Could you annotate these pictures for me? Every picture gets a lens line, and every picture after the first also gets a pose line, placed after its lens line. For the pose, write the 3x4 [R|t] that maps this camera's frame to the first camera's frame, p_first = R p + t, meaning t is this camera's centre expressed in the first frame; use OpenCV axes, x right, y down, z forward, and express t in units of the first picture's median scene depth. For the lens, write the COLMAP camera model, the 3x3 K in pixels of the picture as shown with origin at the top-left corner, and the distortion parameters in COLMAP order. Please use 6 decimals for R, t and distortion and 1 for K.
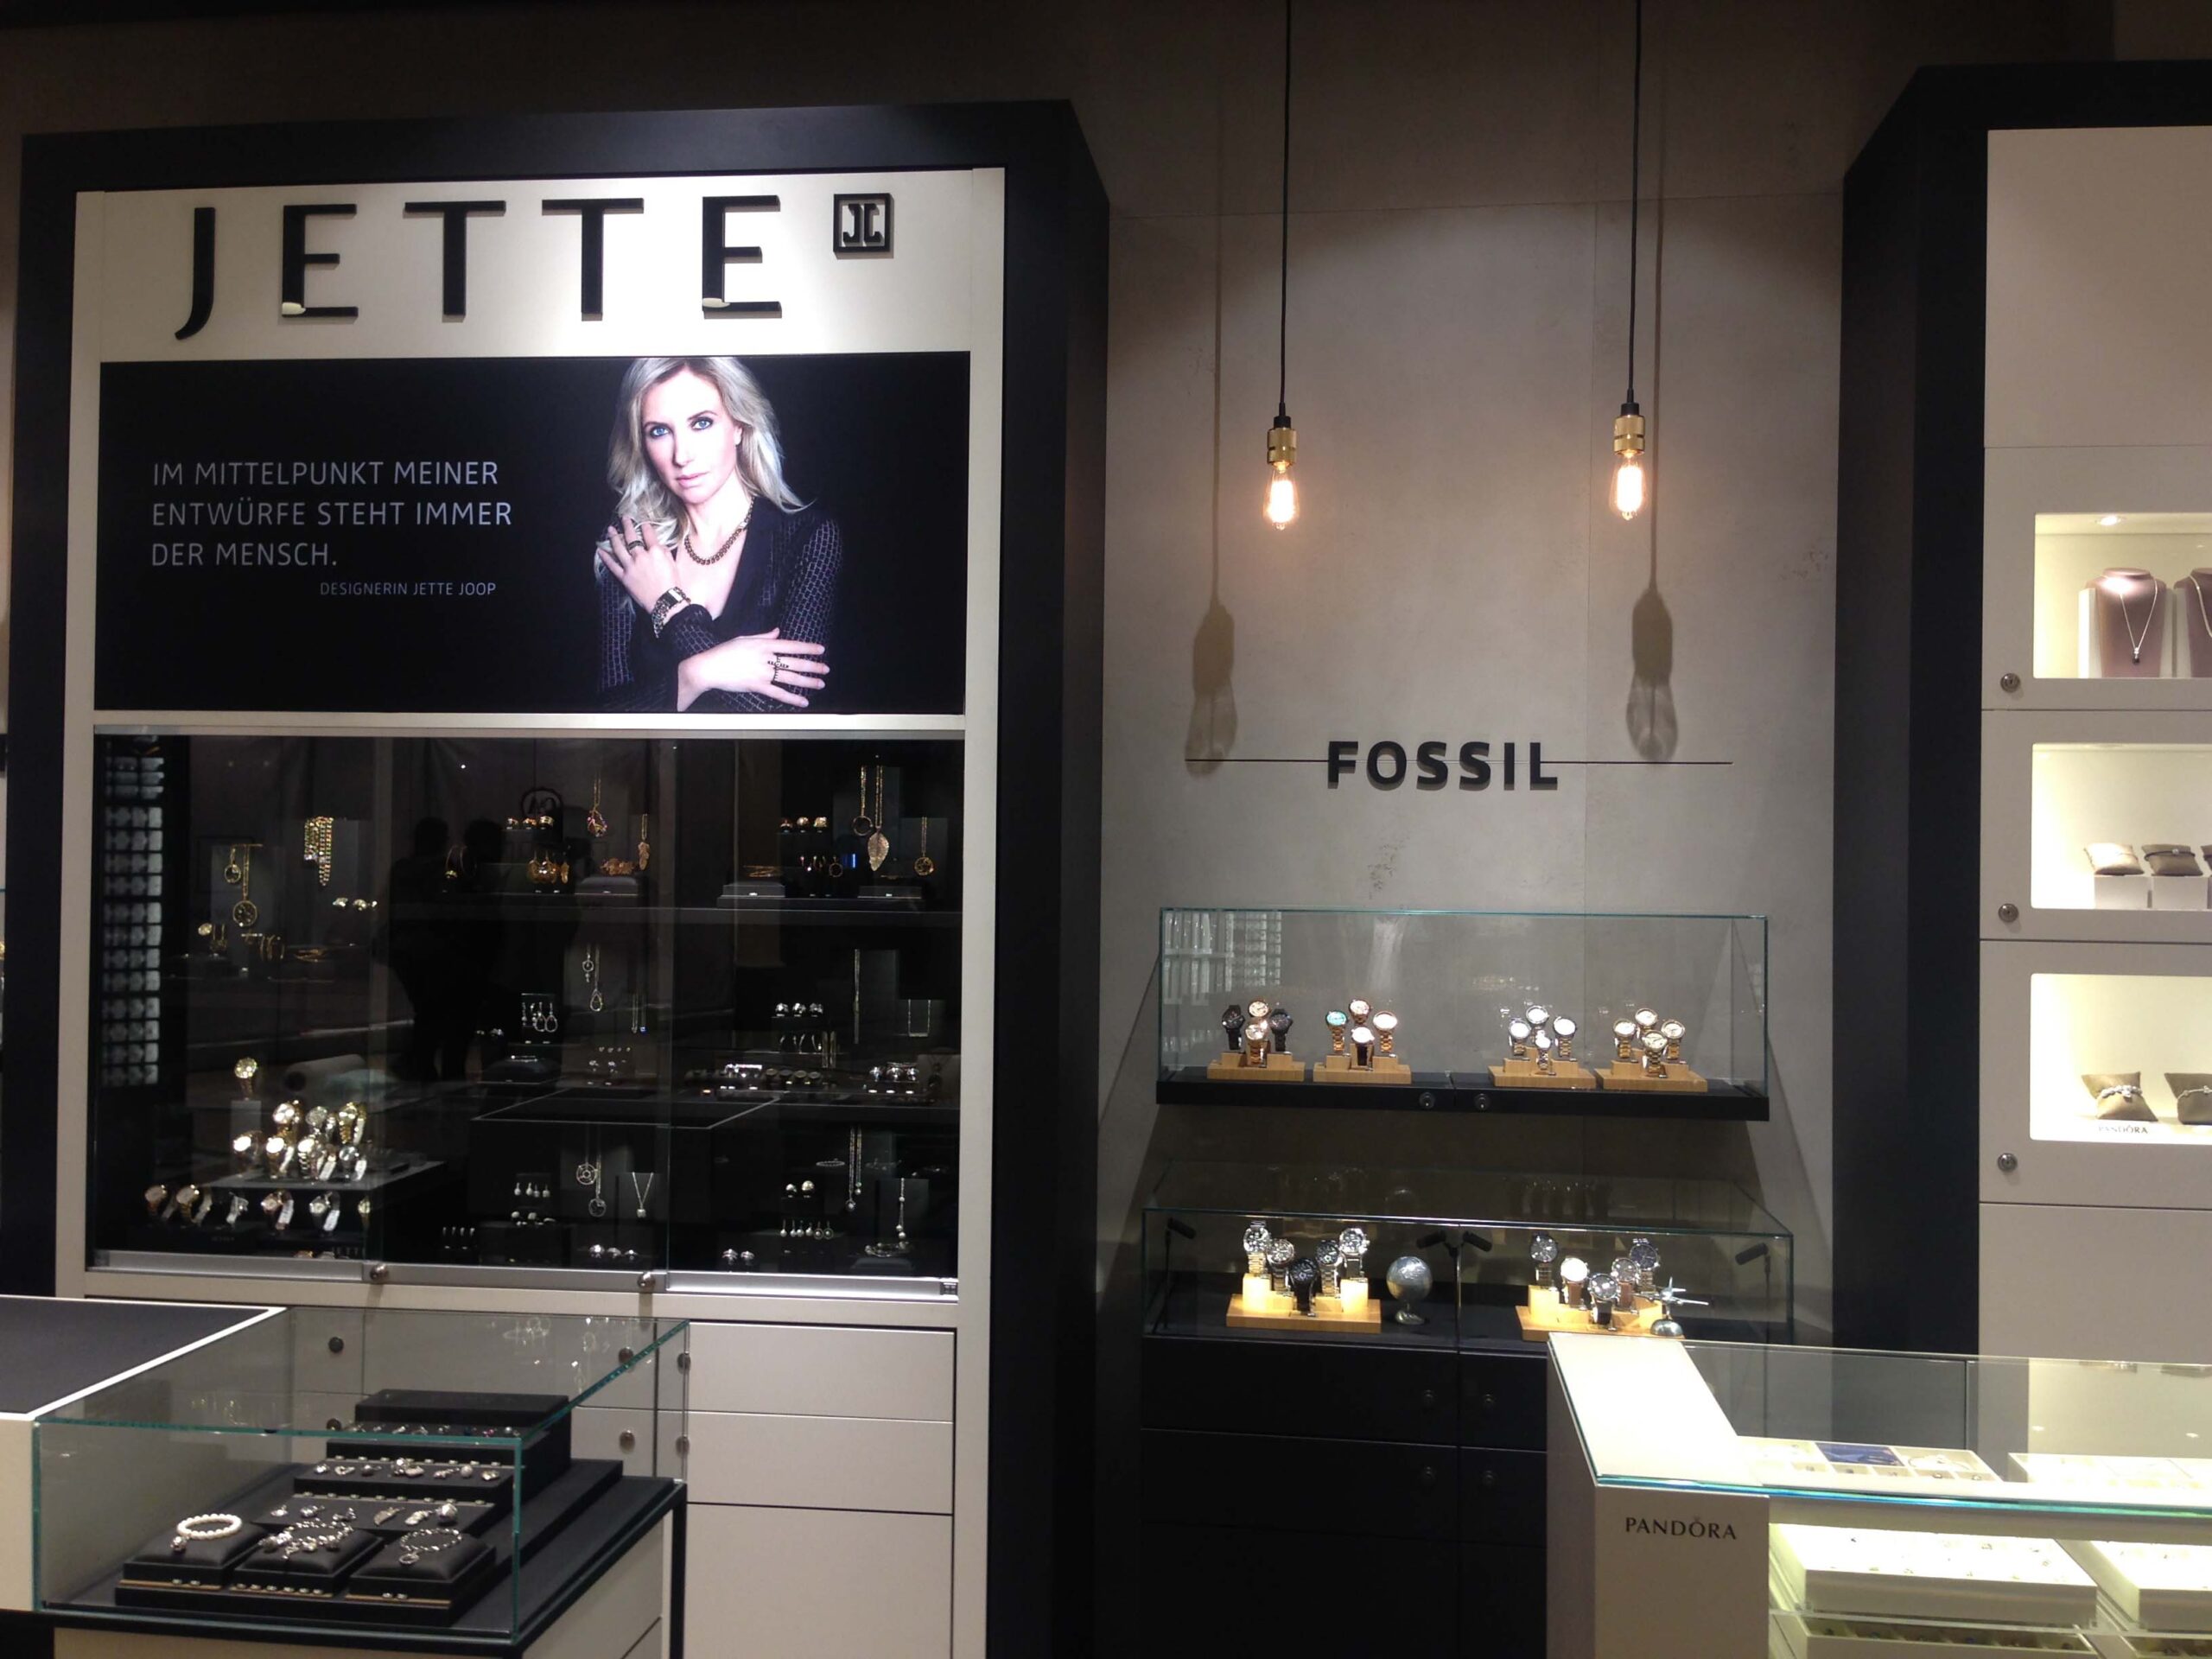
lens RADIAL K [[2083.1, 0, 1106.0], [0, 2083.1, 829.5], [0, 0, 1]] dist [0.046932, -0.019493]
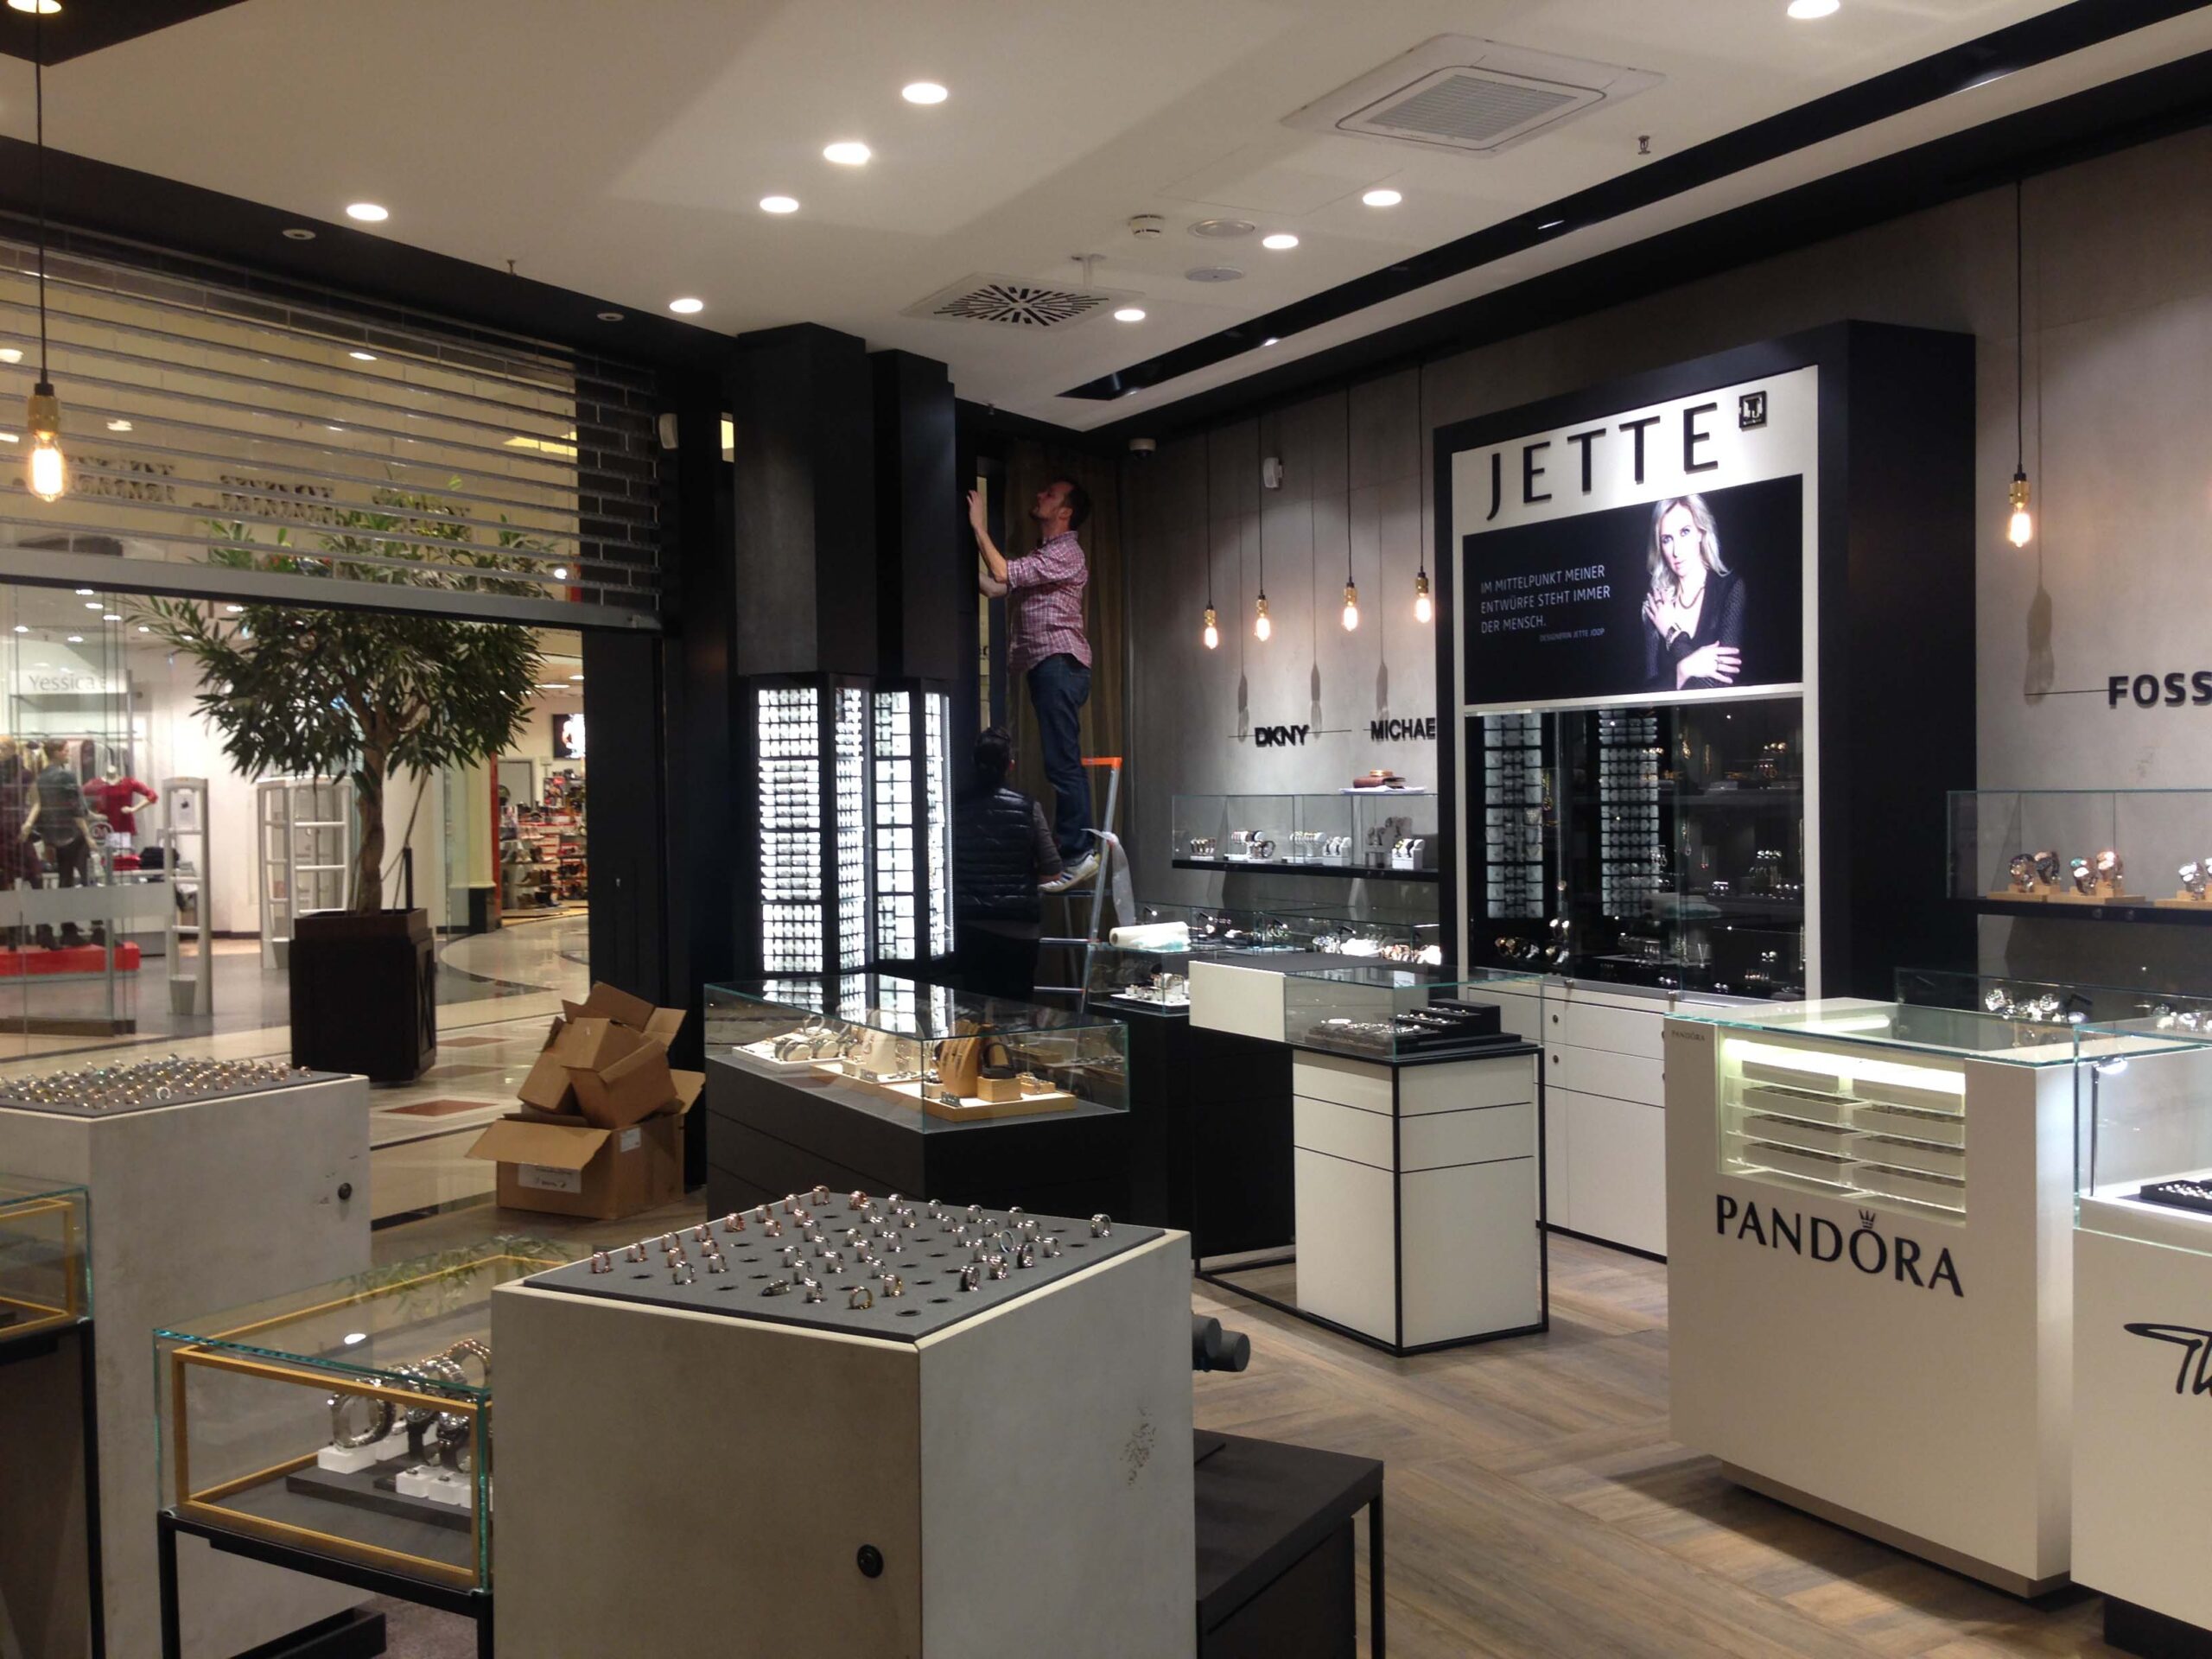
lens RADIAL K [[2031.7, 0, 1106.9], [0, 2031.7, 821.4], [0, 0, 1]] dist [0.124831, -0.221545]
pose [[0.587230, -0.007925, -0.809381, 0.964624], [0.031948, 0.999400, 0.013394, 0.019553], [0.808789, -0.033724, 0.587131, -0.480083]]
